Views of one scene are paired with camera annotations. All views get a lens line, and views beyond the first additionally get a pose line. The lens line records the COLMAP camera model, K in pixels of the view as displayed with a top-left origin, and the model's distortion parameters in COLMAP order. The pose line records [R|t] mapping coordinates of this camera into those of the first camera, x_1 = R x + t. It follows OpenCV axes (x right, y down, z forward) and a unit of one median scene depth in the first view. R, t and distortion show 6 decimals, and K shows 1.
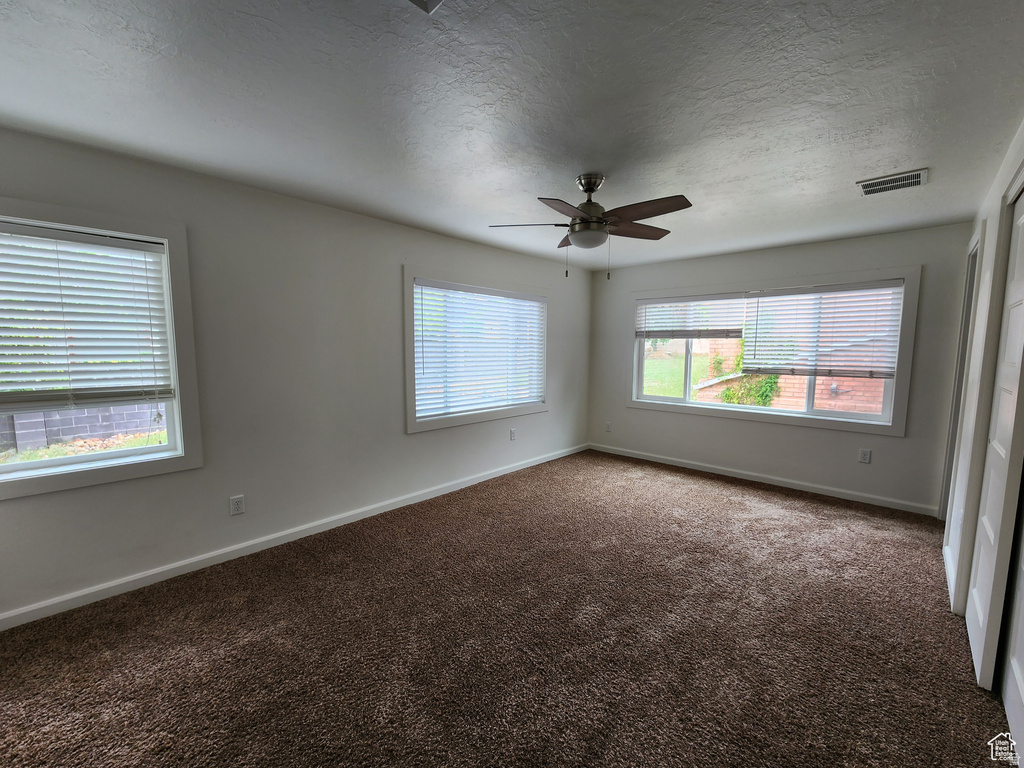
lens RADIAL K [[421.3, 0, 512.2], [0, 421.3, 388.2], [0, 0, 1]] dist [-0.001941, 0.000092]
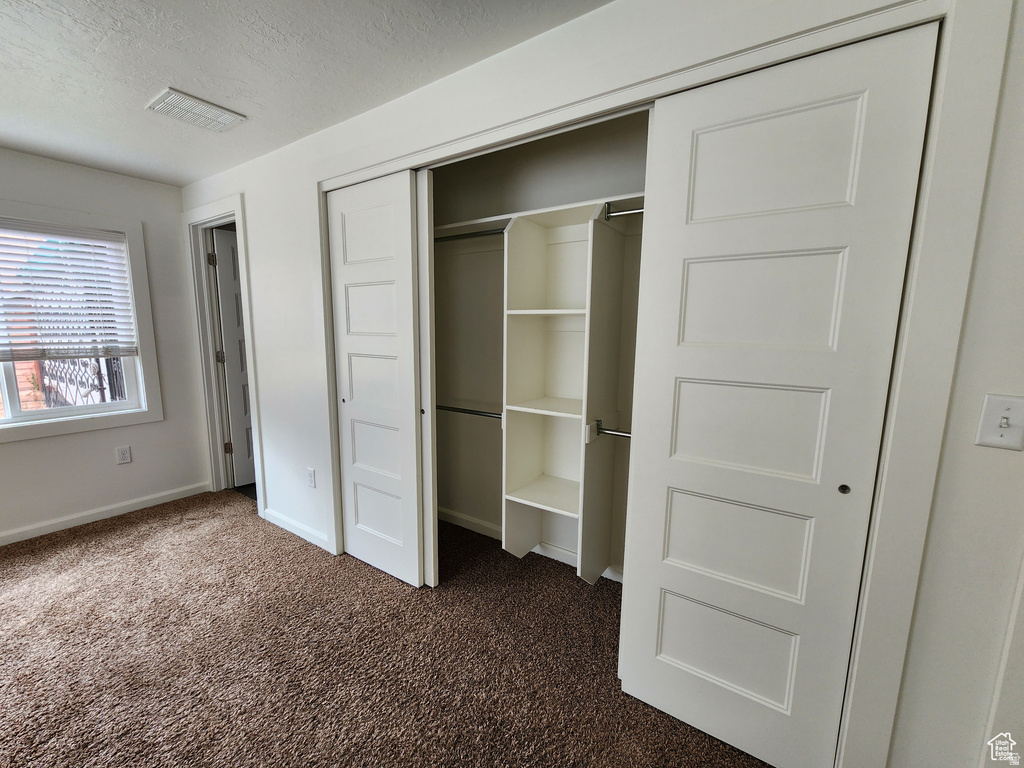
lens RADIAL K [[421.3, 0, 513.2], [0, 421.3, 390.5], [0, 0, 1]] dist [-0.001941, 0.000092]
pose [[-0.167737, -0.152263, 0.974002, -0.047212], [0.081704, 0.982454, 0.167655, -0.035311], [-0.982440, 0.107702, -0.152353, 0.419984]]
